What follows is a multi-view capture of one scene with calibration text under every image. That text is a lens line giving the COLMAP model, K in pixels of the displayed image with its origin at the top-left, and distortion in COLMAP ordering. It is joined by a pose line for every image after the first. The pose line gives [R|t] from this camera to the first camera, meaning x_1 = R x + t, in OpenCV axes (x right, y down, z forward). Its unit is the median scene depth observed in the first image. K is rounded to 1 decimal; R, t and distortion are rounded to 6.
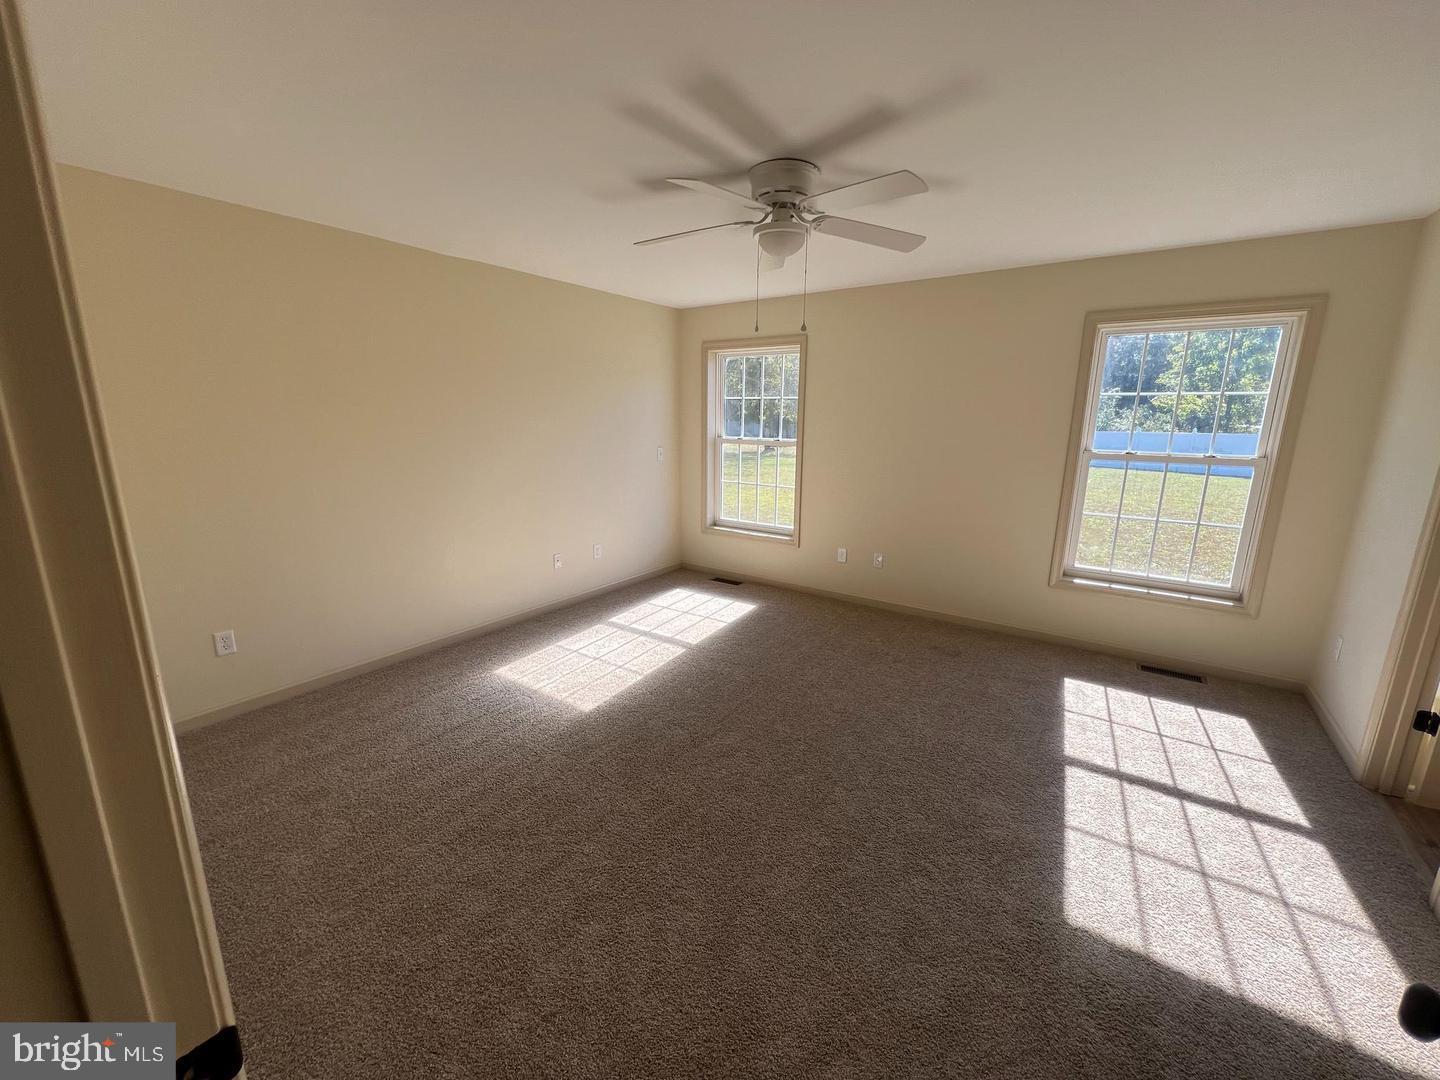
lens RADIAL K [[576.8, 0, 724.6], [0, 576.8, 541.3], [0, 0, 1]] dist [-0.001485, 0.000057]
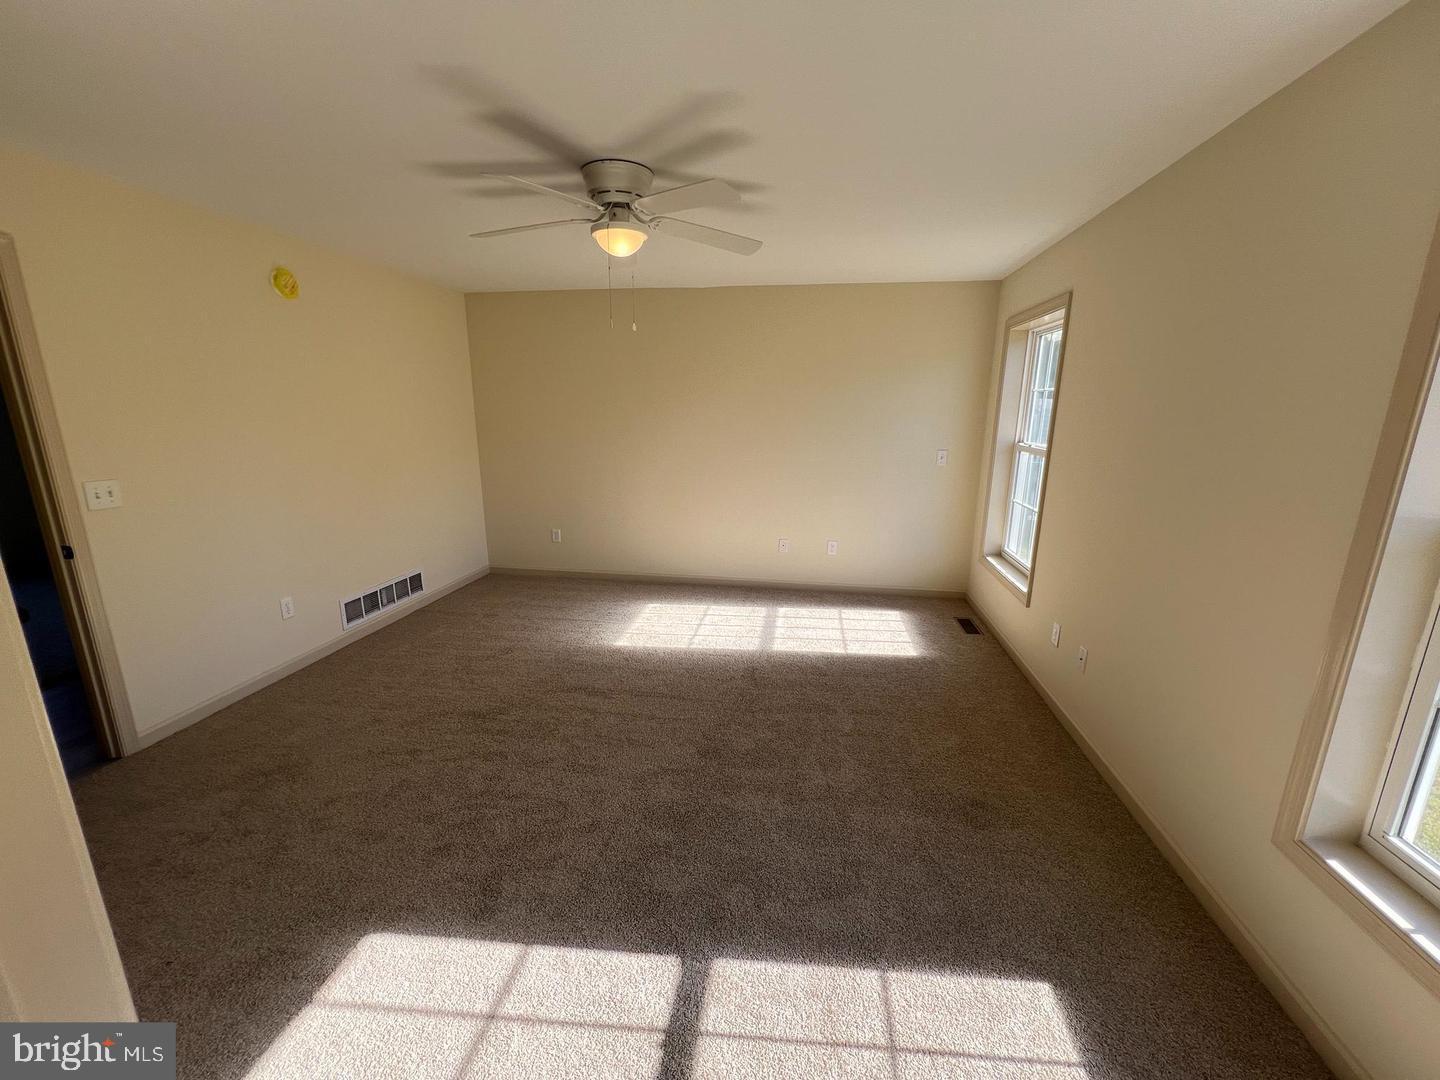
lens RADIAL K [[576.8, 0, 729.5], [0, 576.8, 541.3], [0, 0, 1]] dist [-0.001485, 0.000057]
pose [[0.443954, 0.199890, -0.873470, 0.761617], [-0.197417, 0.972667, 0.122250, -0.107594], [0.874032, 0.118164, 0.471281, 0.486057]]
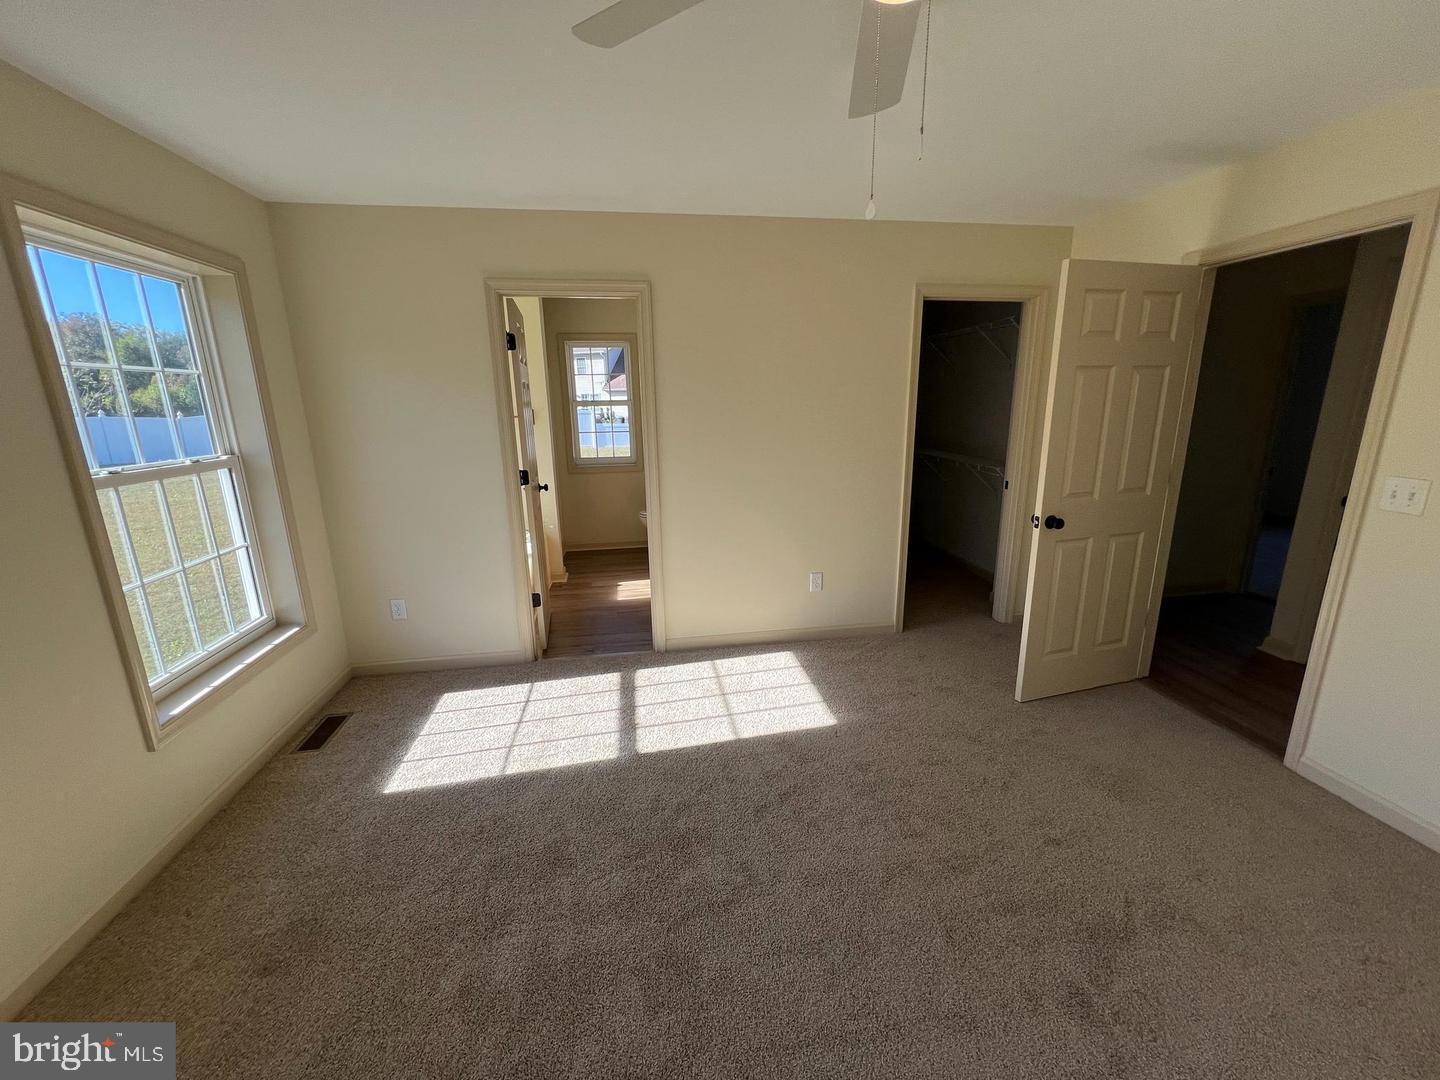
lens RADIAL K [[576.8, 0, 727.1], [0, 576.8, 544.6], [0, 0, 1]] dist [-0.001485, 0.000057]
pose [[-0.692887, -0.172634, 0.700075, -0.103773], [0.165562, 0.906883, 0.387494, -0.208767], [-0.701781, 0.384395, -0.599786, 0.950100]]
